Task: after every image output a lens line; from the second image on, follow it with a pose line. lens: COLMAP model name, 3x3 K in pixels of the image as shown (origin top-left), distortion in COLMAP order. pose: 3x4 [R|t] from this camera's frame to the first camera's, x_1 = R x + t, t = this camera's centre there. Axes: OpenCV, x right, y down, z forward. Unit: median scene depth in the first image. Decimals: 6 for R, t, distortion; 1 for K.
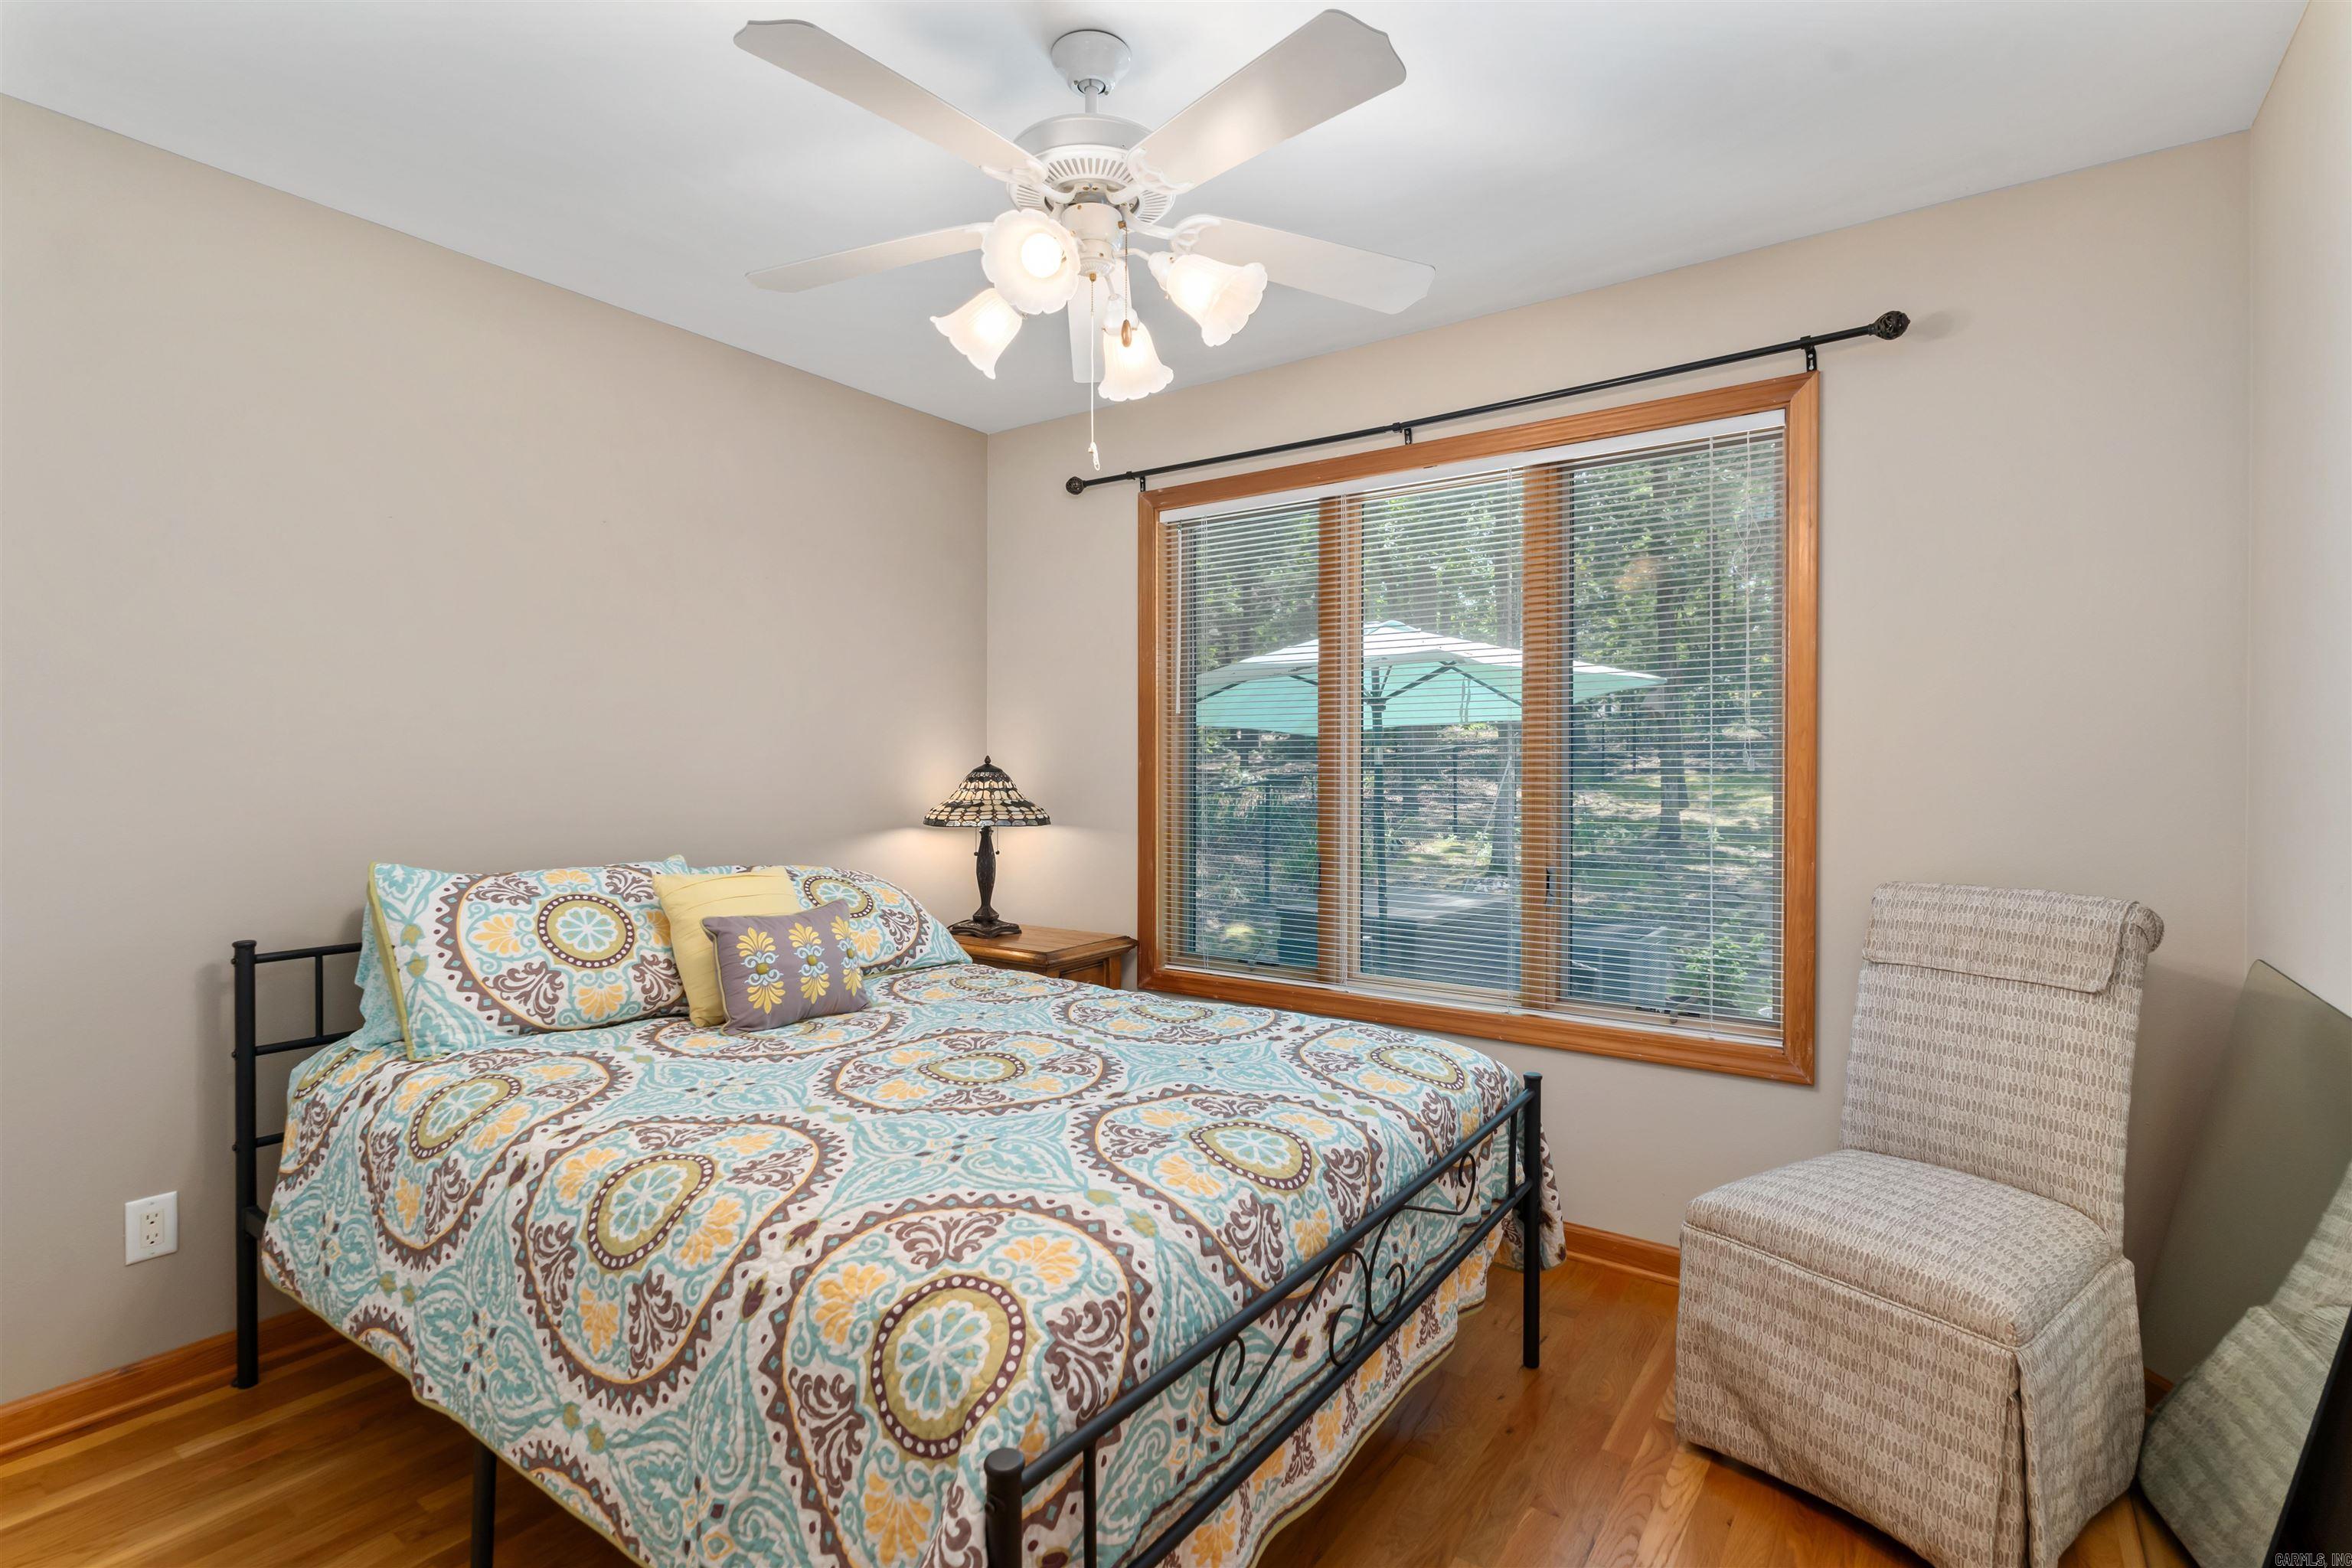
lens RADIAL K [[1110.2, 0, 1176.0], [0, 1110.2, 784.0], [0, 0, 1]] dist [-0.001206, -0.000141]
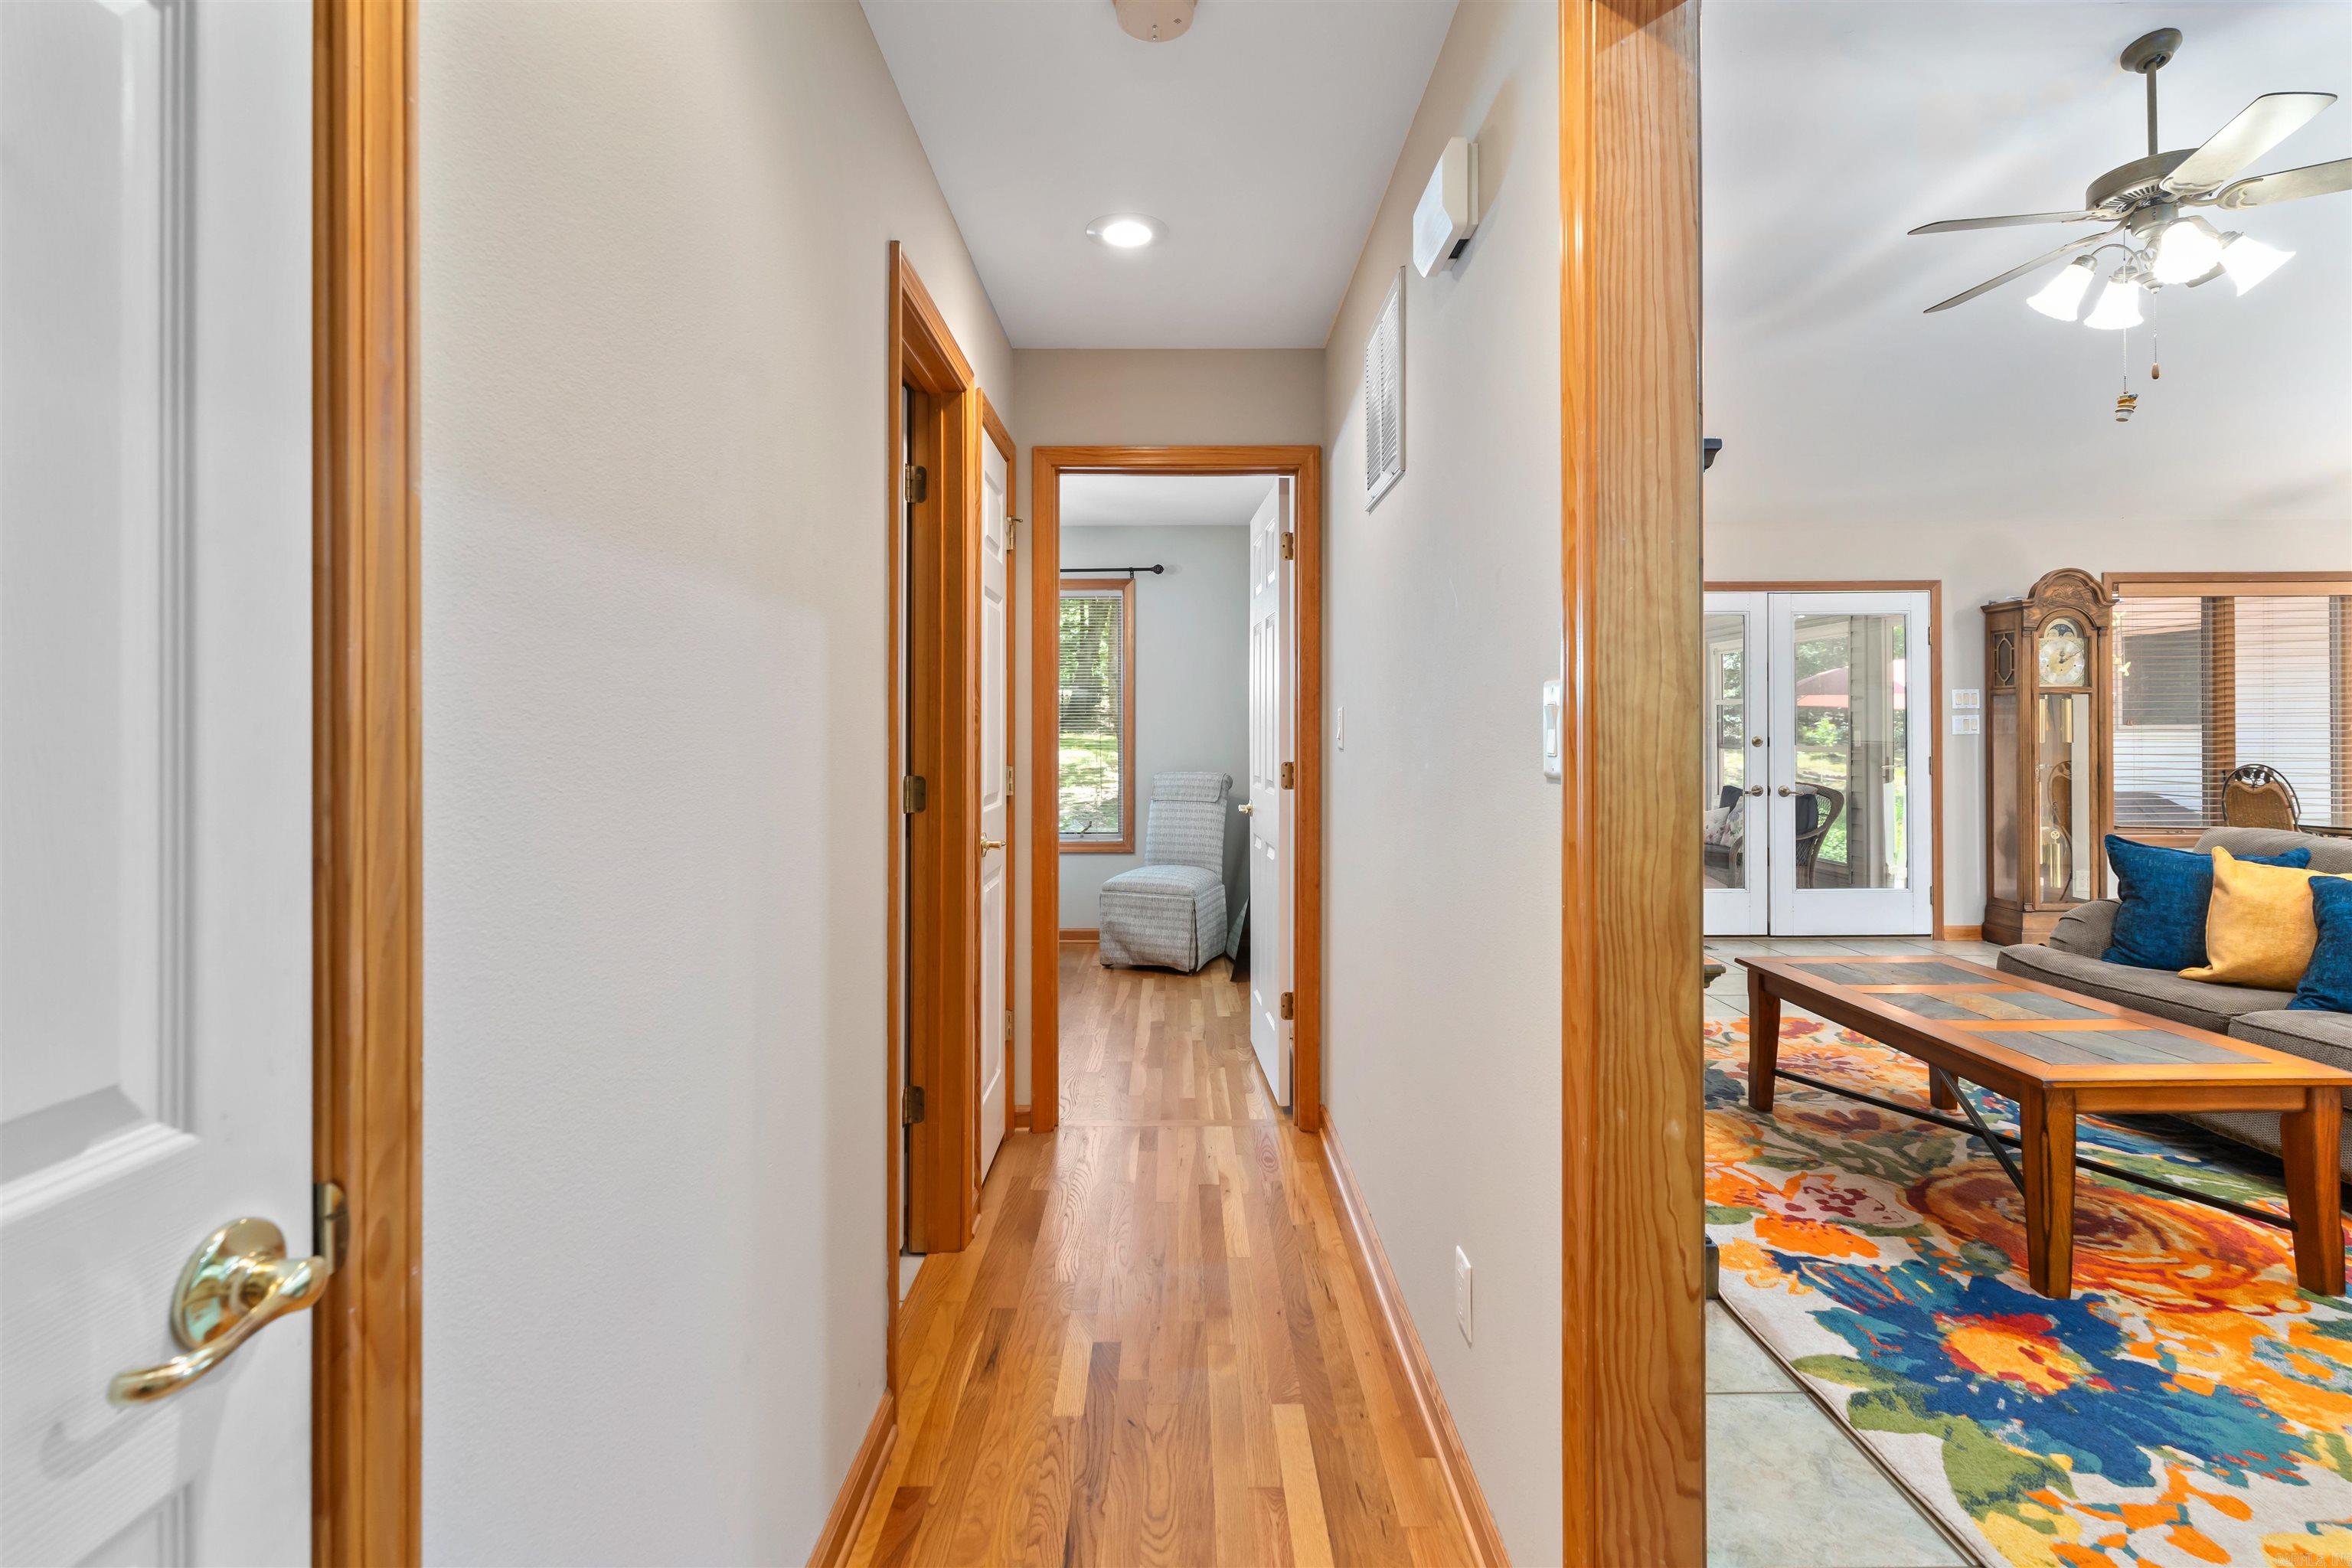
lens RADIAL K [[1087.6, 0, 1170.3], [0, 1087.6, 736.3], [0, 0, 1]] dist [0.000666, 0.000103]
pose [[0.821032, -0.001993, 0.570879, -1.025873], [0.005434, 0.999976, -0.004323, 0.012241], [-0.570857, 0.006652, 0.821023, -1.446739]]
